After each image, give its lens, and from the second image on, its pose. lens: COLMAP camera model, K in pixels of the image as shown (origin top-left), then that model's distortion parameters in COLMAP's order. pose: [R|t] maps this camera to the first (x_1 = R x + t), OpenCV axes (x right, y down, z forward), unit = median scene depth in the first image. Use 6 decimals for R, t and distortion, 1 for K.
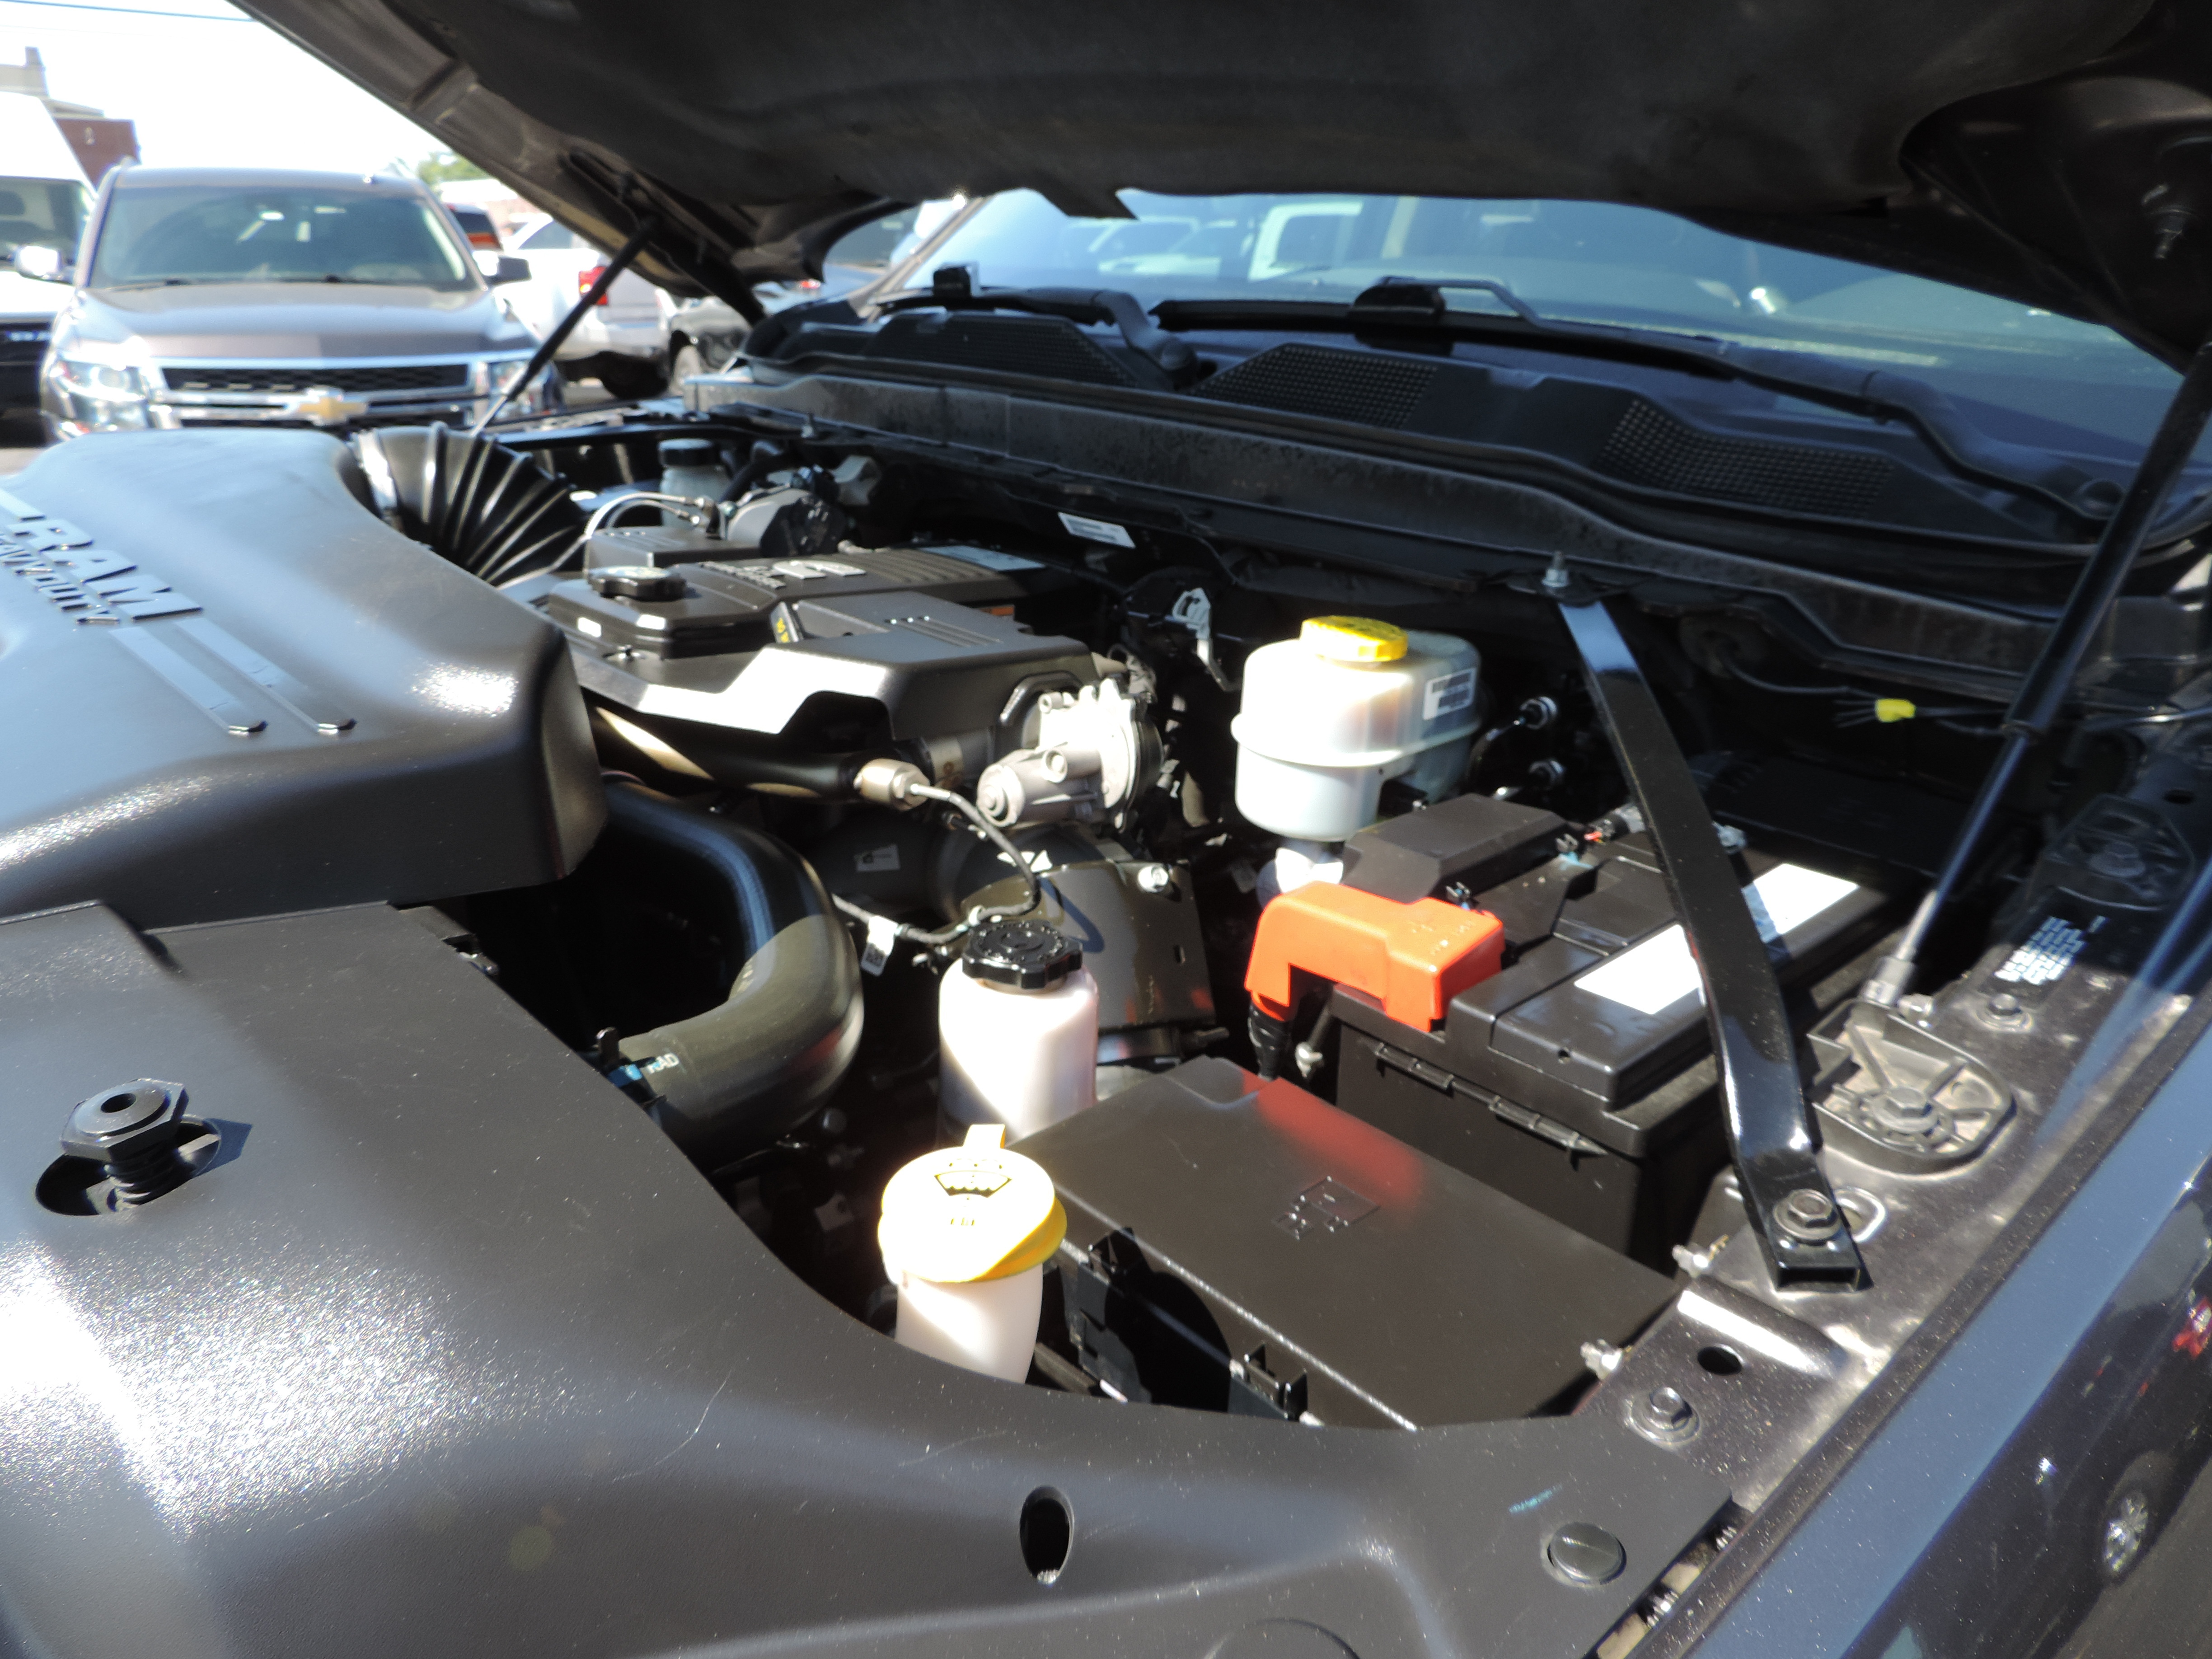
lens RADIAL K [[1558.8, 0, 1112.2], [0, 1558.8, 881.5], [0, 0, 1]] dist [-0.009624, -0.003877]
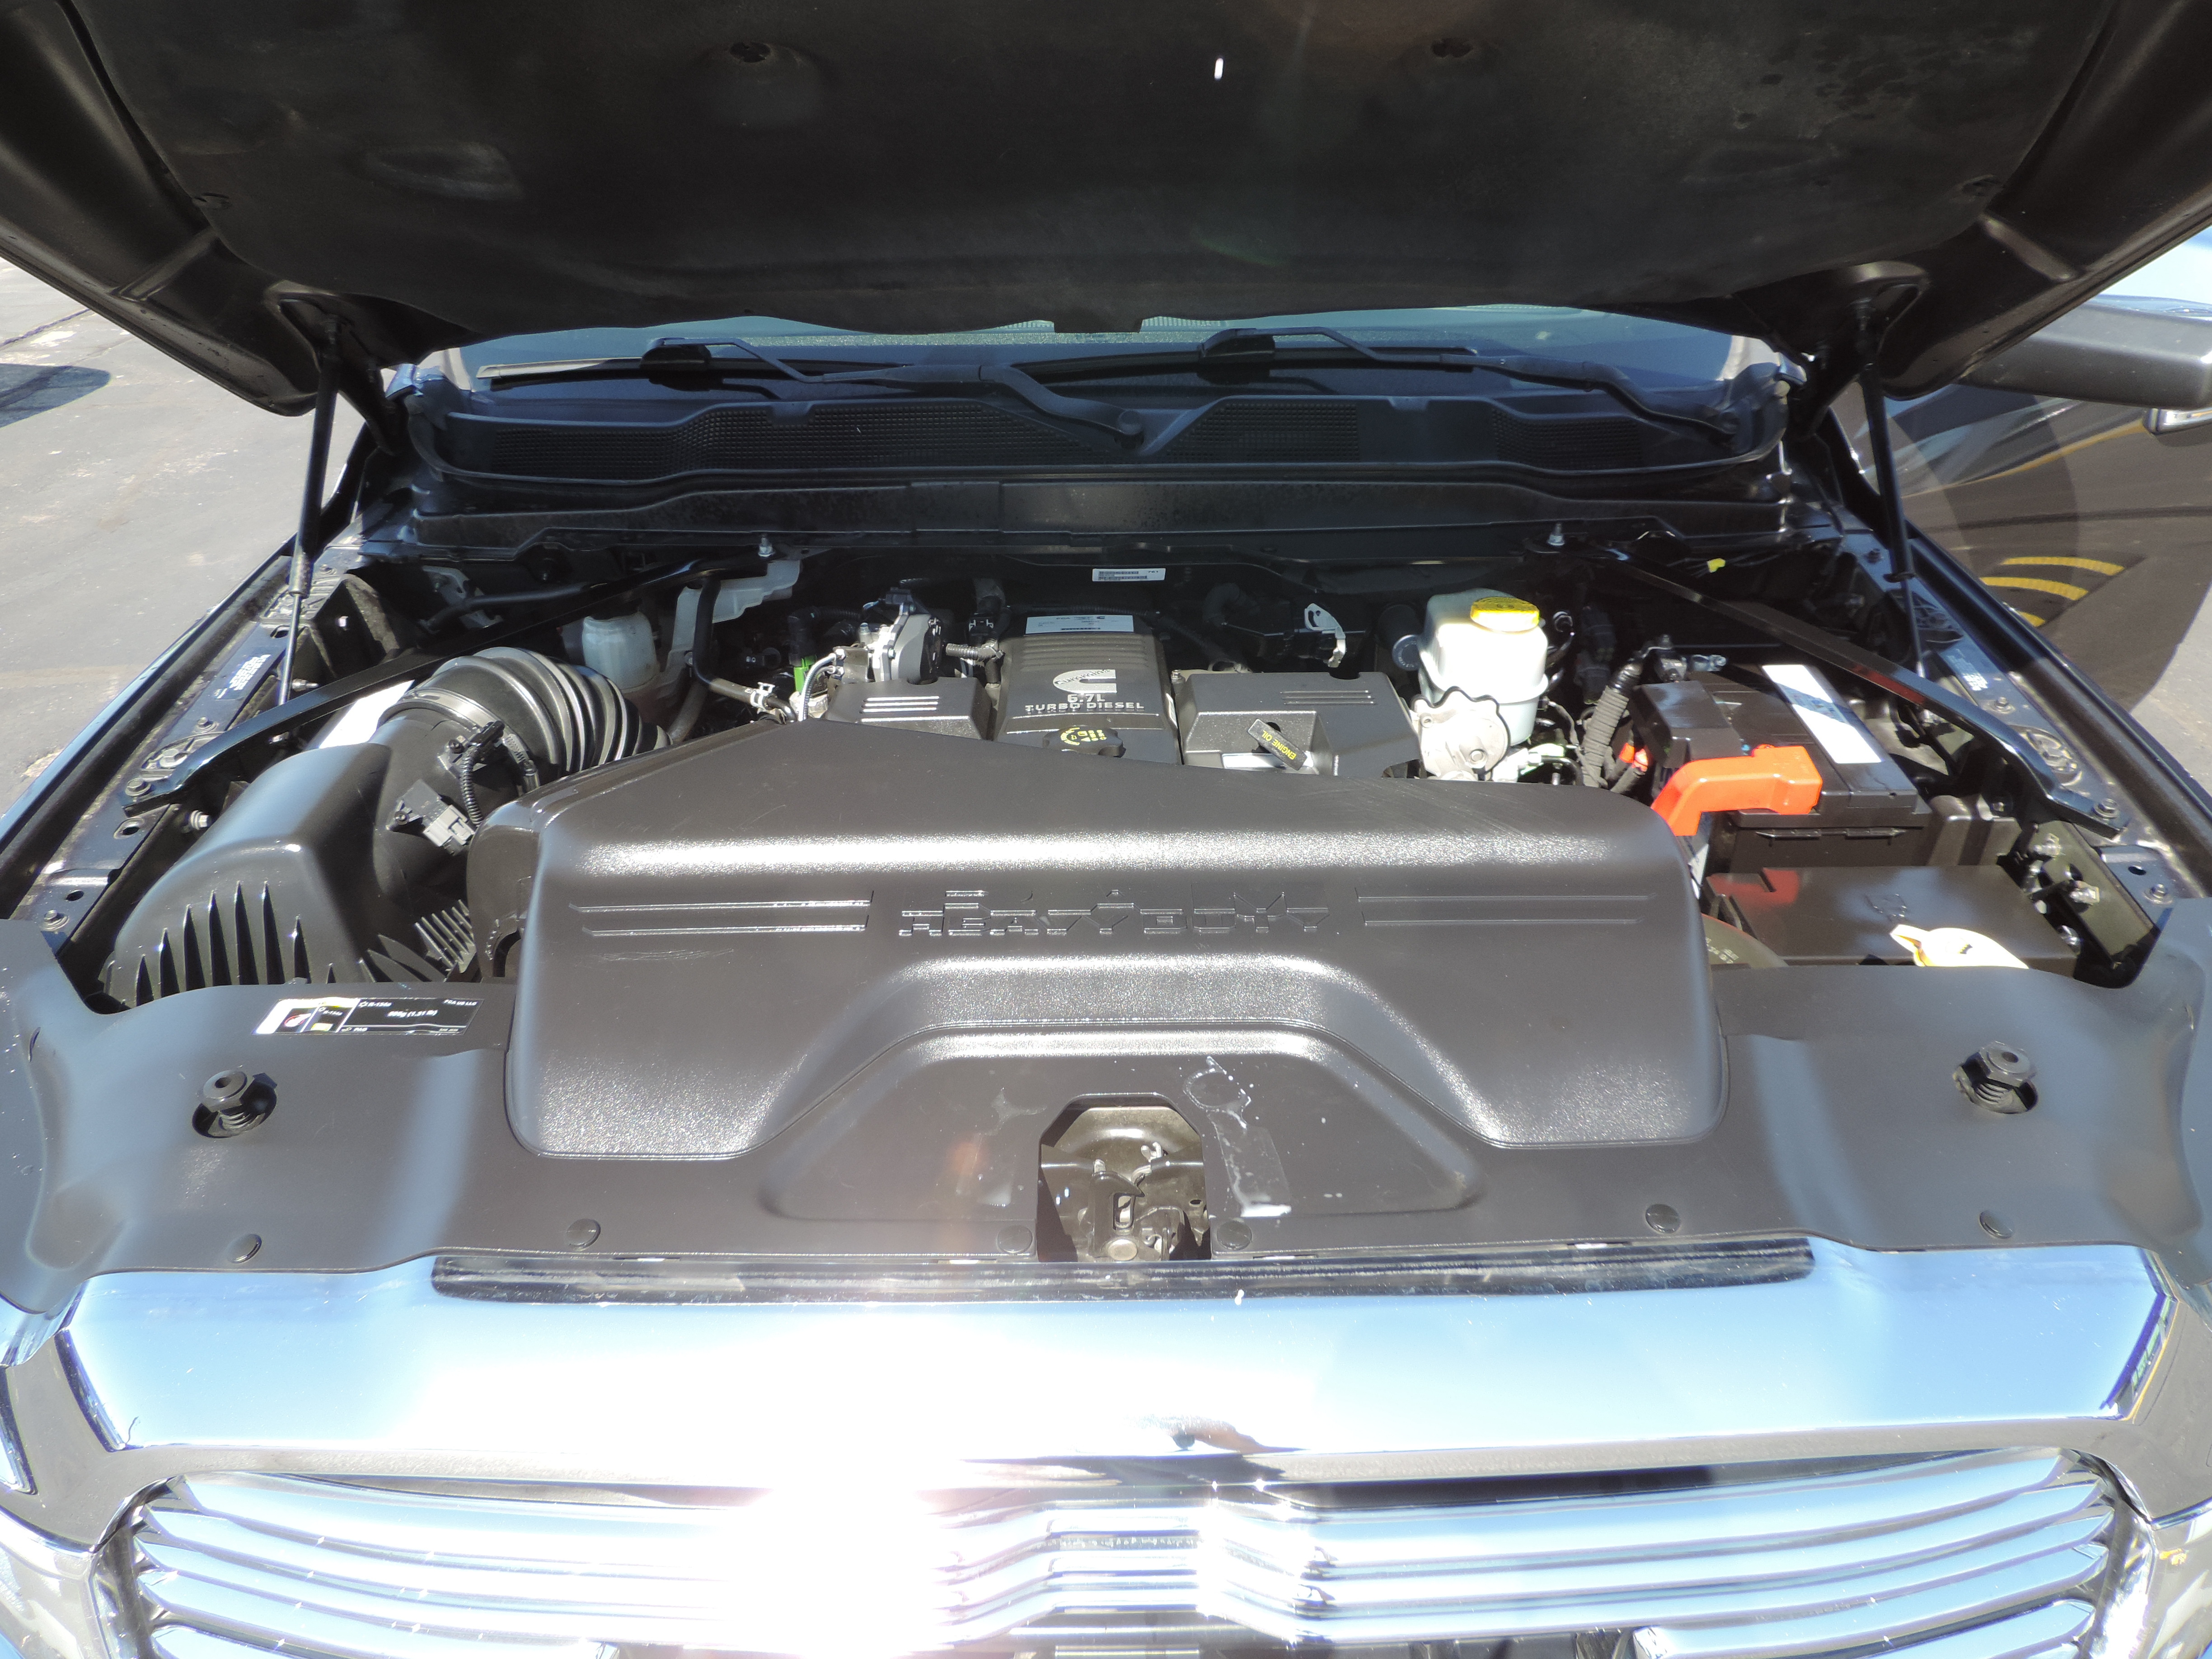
lens RADIAL K [[1558.8, 0, 1112.2], [0, 1558.8, 881.5], [0, 0, 1]] dist [-0.009624, -0.003877]
pose [[0.671909, -0.412897, 0.614861, -1.032022], [0.310076, 0.910748, 0.272747, -0.400485], [-0.672600, 0.007393, 0.739970, 0.092546]]
